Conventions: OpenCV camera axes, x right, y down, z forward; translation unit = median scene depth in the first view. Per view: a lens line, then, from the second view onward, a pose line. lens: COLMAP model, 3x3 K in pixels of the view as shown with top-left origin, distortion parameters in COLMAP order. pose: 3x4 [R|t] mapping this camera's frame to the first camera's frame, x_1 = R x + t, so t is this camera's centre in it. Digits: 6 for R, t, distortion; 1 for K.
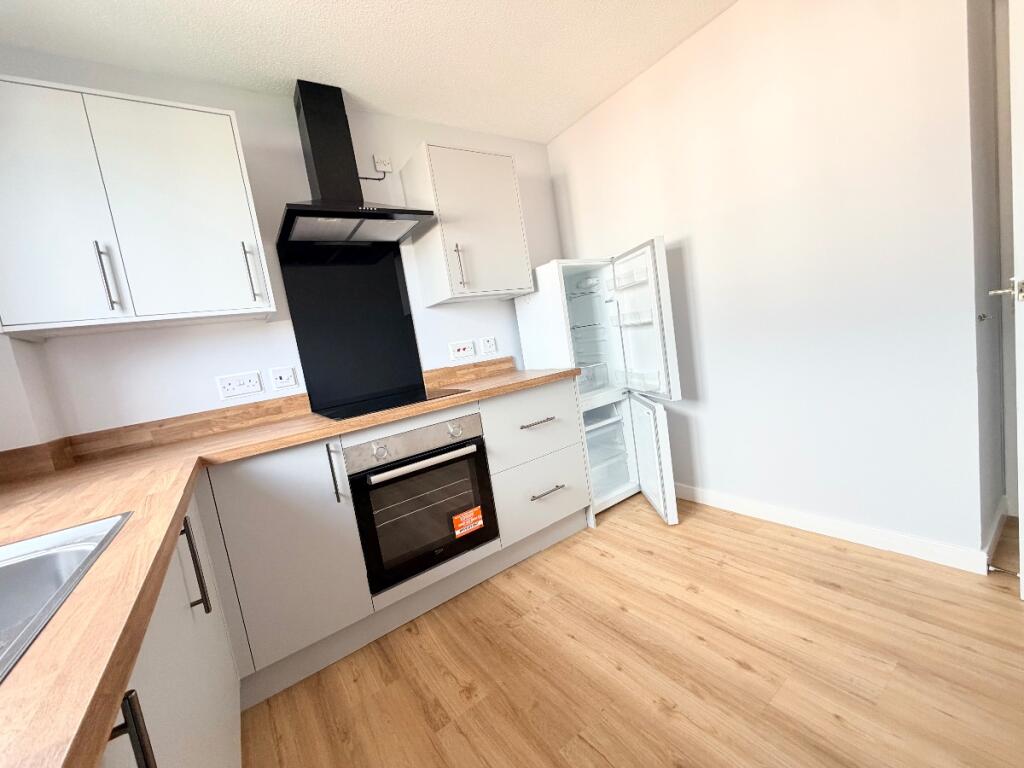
lens RADIAL K [[403.8, 0, 512.0], [0, 403.8, 384.0], [0, 0, 1]] dist [-0.004765, -0.000182]
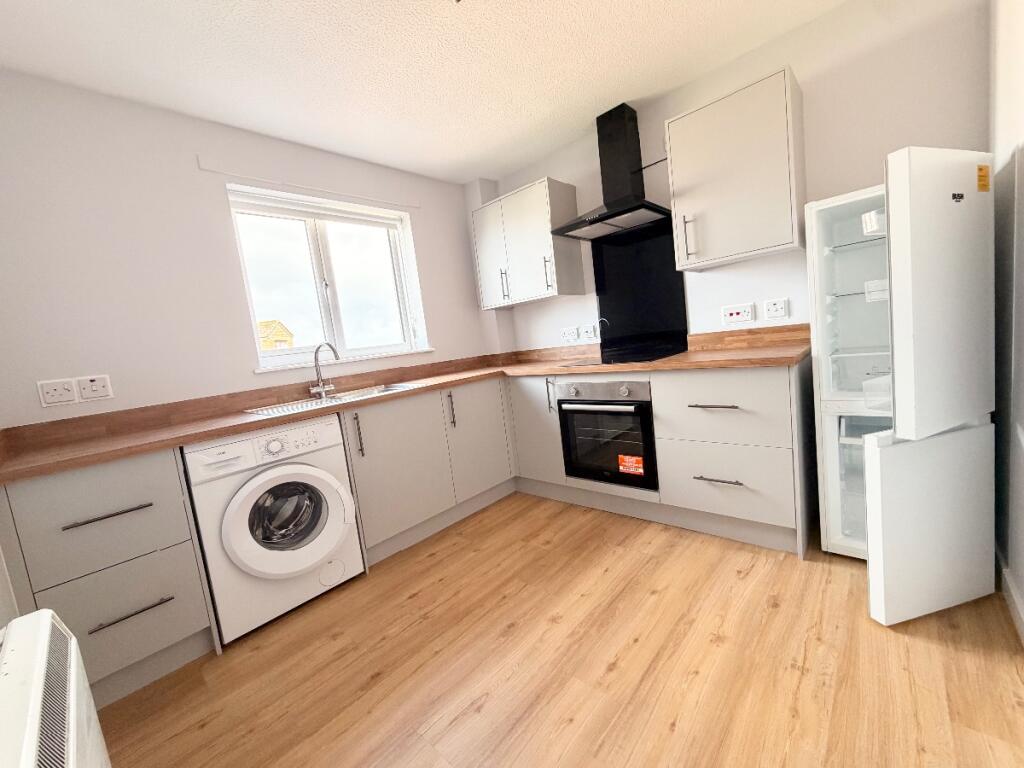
lens RADIAL K [[411.2, 0, 512.0], [0, 411.2, 384.0], [0, 0, 1]] dist [0.000627, 0.000112]
pose [[0.228590, 0.224060, -0.947388, 0.968586], [-0.024031, 0.974157, 0.224592, -0.178143], [0.973226, -0.028573, 0.228067, 0.370806]]
